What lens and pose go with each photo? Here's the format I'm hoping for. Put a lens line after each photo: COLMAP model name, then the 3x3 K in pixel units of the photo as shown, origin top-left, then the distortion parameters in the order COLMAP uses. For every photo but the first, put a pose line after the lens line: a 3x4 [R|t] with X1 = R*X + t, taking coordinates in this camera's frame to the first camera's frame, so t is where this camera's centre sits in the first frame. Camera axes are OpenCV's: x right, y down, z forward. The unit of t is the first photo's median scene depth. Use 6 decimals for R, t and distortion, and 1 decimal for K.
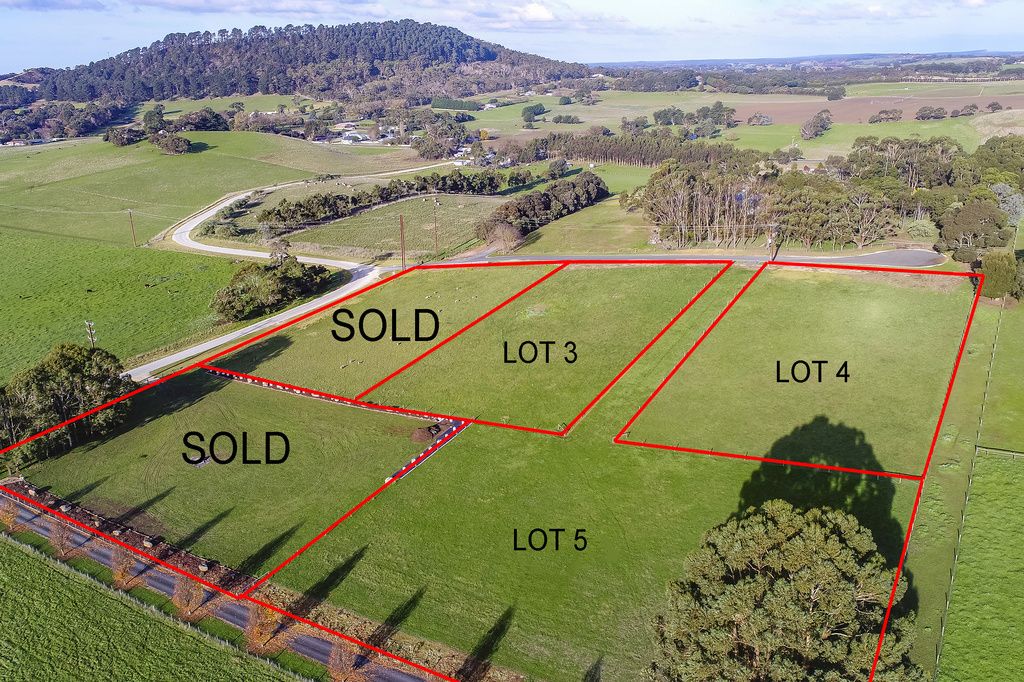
lens RADIAL K [[844.7, 0, 546.8], [0, 844.7, 340.8], [0, 0, 1]] dist [0.003536, 0.004580]
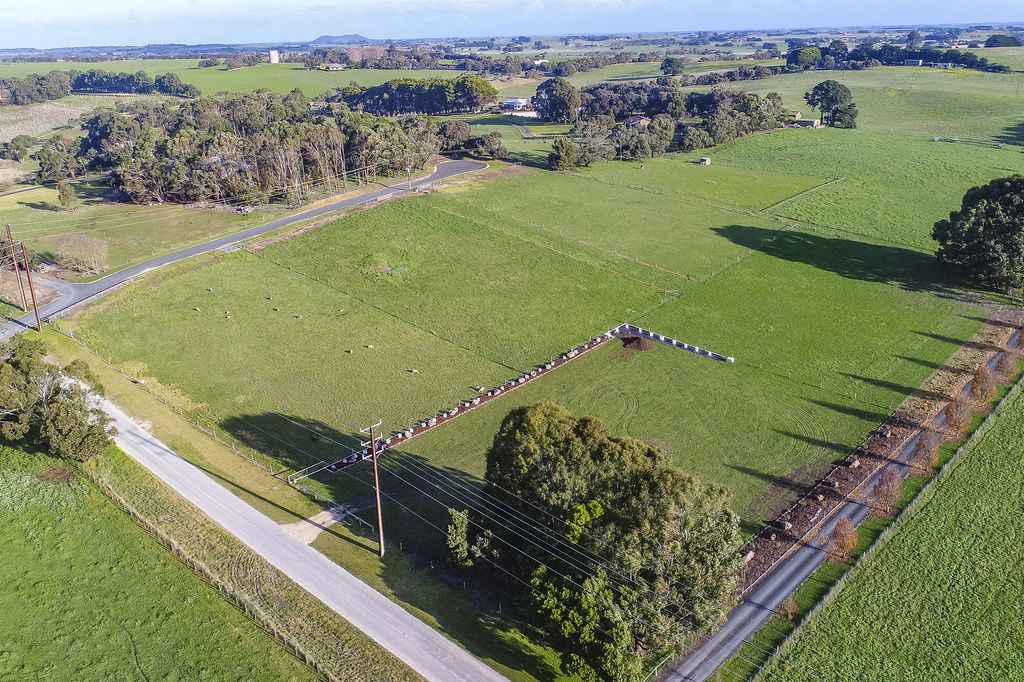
lens RADIAL K [[790.6, 0, 500.5], [0, 790.6, 341.3], [0, 0, 1]] dist [0.000353, -0.001964]
pose [[0.241436, -0.334046, 0.911110, -1.095587], [0.322425, 0.913161, 0.249358, -0.193693], [-0.915287, 0.233561, 0.328175, 0.856442]]
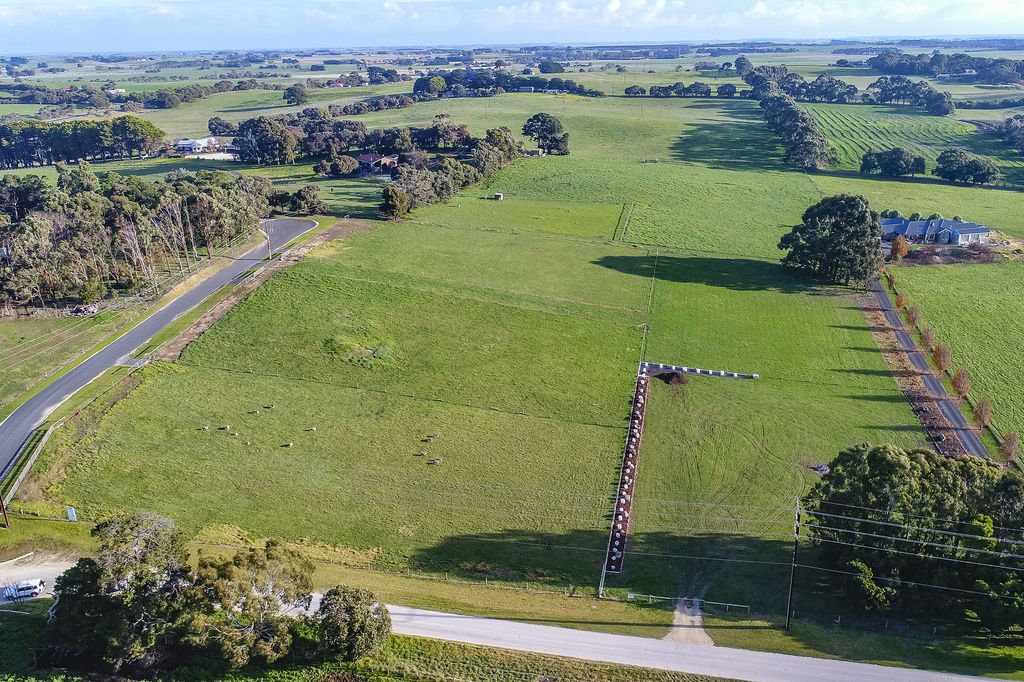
lens RADIAL K [[818.1, 0, 512.0], [0, 818.1, 341.0], [0, 0, 1]] dist [0.008148, -0.005599]
pose [[-0.303267, -0.296815, 0.905500, -1.064853], [0.322612, 0.862154, 0.390655, -0.431448], [-0.896633, 0.410598, -0.165707, 1.382302]]
